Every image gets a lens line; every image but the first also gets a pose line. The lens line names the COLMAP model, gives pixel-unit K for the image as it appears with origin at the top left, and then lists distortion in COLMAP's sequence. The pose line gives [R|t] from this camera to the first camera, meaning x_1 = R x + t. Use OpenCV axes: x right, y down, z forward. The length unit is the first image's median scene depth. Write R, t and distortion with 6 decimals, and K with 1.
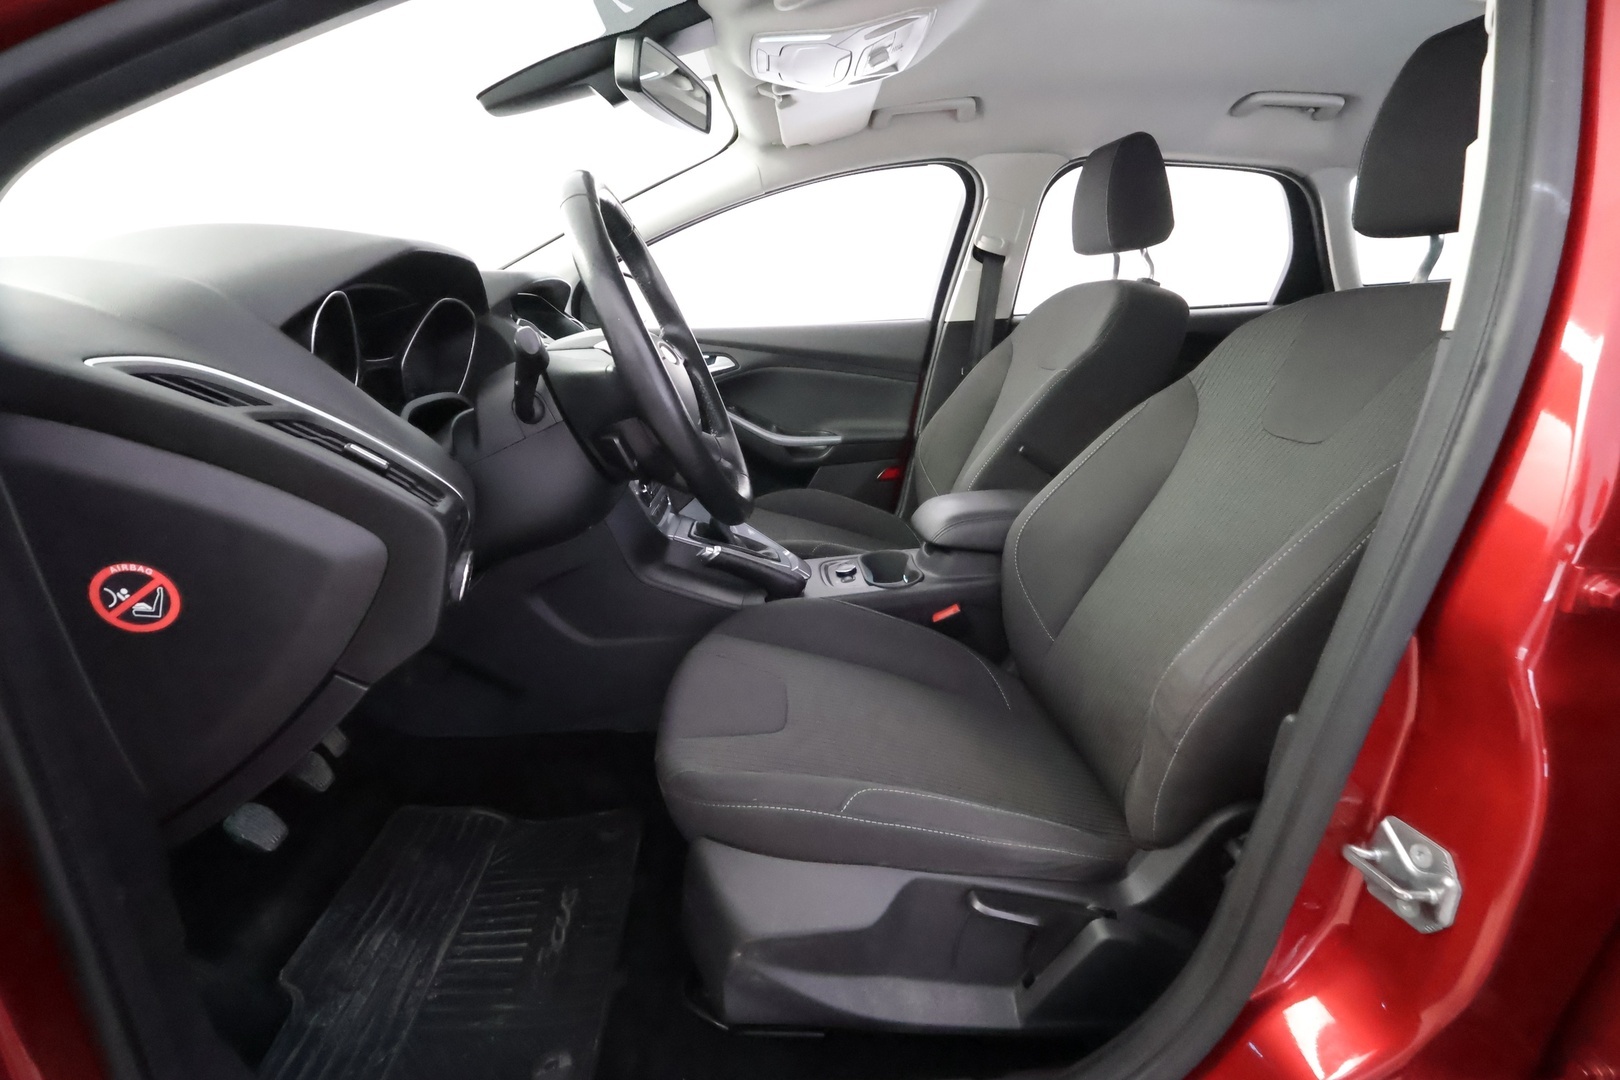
lens RADIAL K [[752.1, 0, 810.0], [0, 752.1, 540.0], [0, 0, 1]] dist [-0.024443, 0.000682]
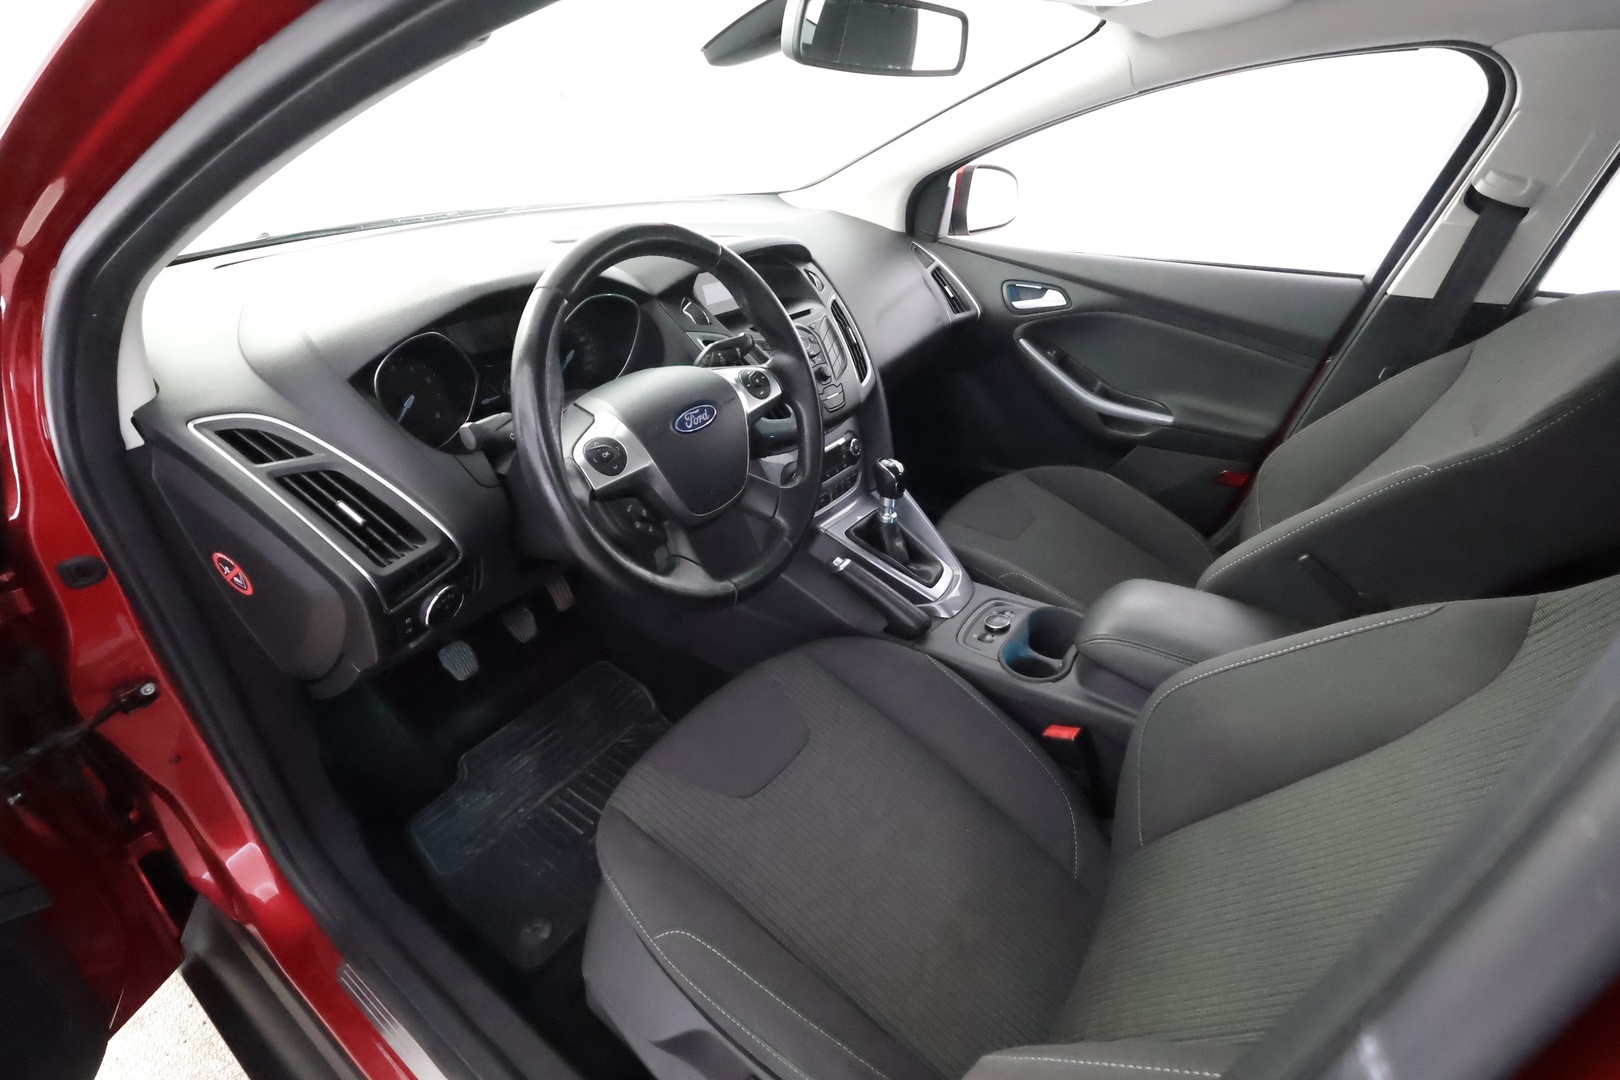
lens RADIAL K [[752.1, 0, 810.0], [0, 752.1, 540.0], [0, 0, 1]] dist [-0.024443, 0.000682]
pose [[0.777231, 0.342200, -0.528026, 0.236955], [-0.202989, 0.930678, 0.304357, -0.209983], [0.595573, -0.129372, 0.792815, 0.157582]]
